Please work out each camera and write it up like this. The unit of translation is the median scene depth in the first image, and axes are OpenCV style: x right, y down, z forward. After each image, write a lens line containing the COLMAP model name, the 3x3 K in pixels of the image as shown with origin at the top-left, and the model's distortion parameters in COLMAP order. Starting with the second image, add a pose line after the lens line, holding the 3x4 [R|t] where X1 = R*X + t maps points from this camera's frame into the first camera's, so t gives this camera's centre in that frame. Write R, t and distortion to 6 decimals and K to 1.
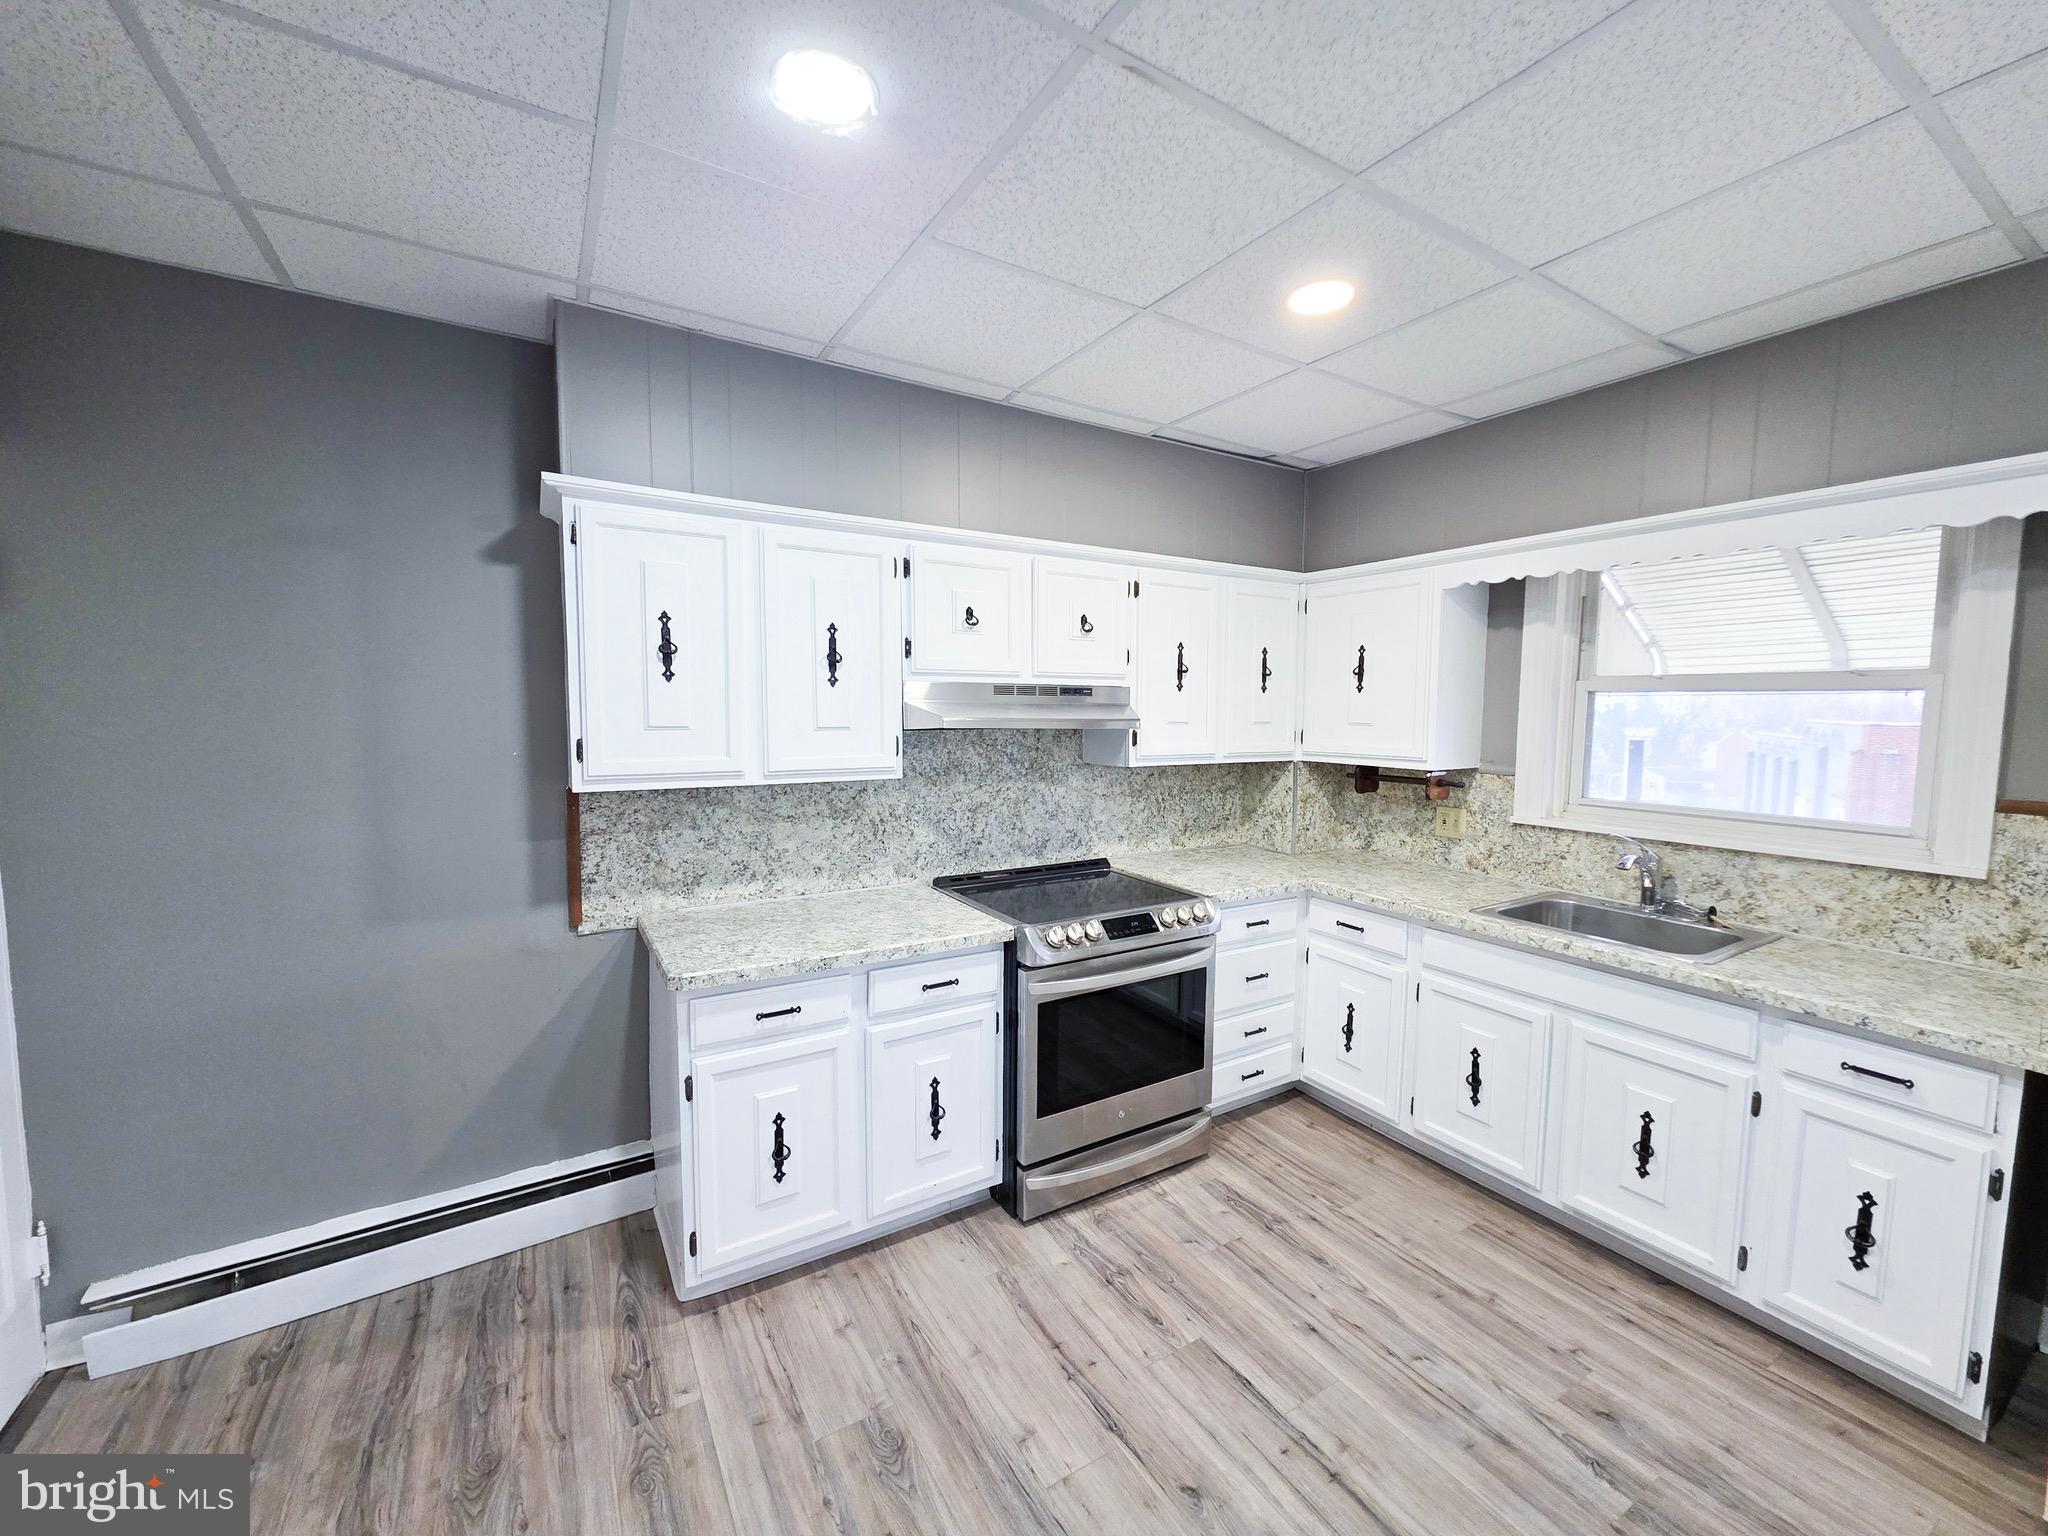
lens RADIAL K [[816.0, 0, 1020.4], [0, 816.0, 768.3], [0, 0, 1]] dist [0.005626, -0.001218]
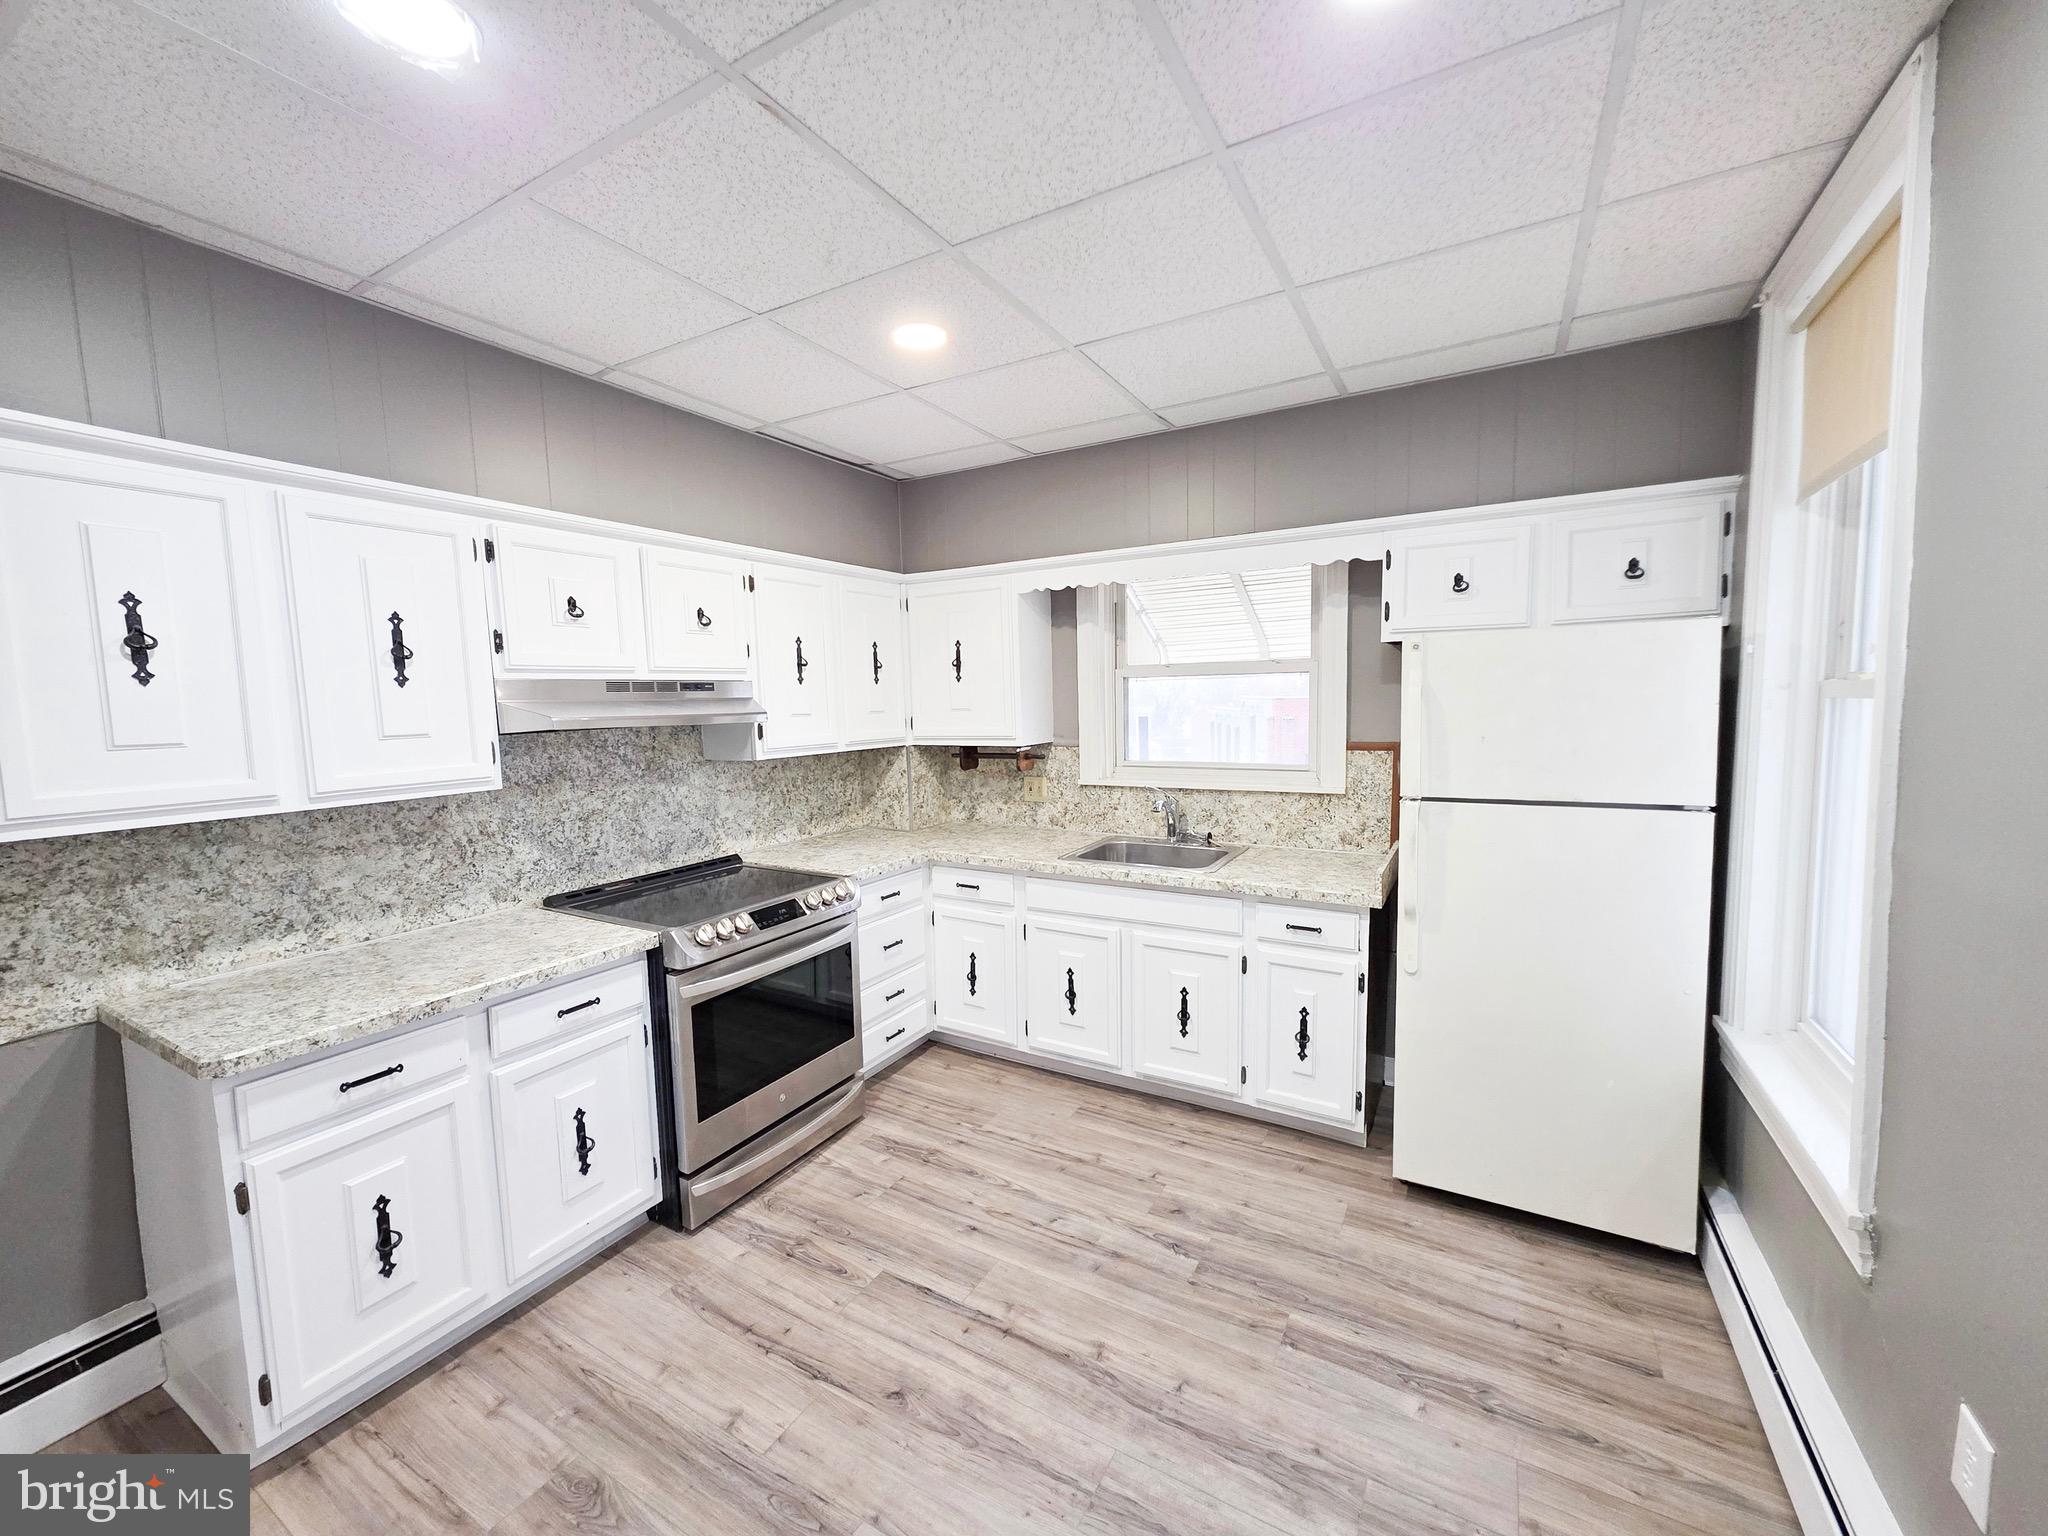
lens RADIAL K [[816.0, 0, 1026.1], [0, 816.0, 767.2], [0, 0, 1]] dist [0.005626, -0.001218]
pose [[0.873299, -0.070518, 0.482054, -0.084307], [0.066295, 0.997466, 0.025813, 0.003963], [-0.482652, 0.009415, 0.875761, -0.057497]]
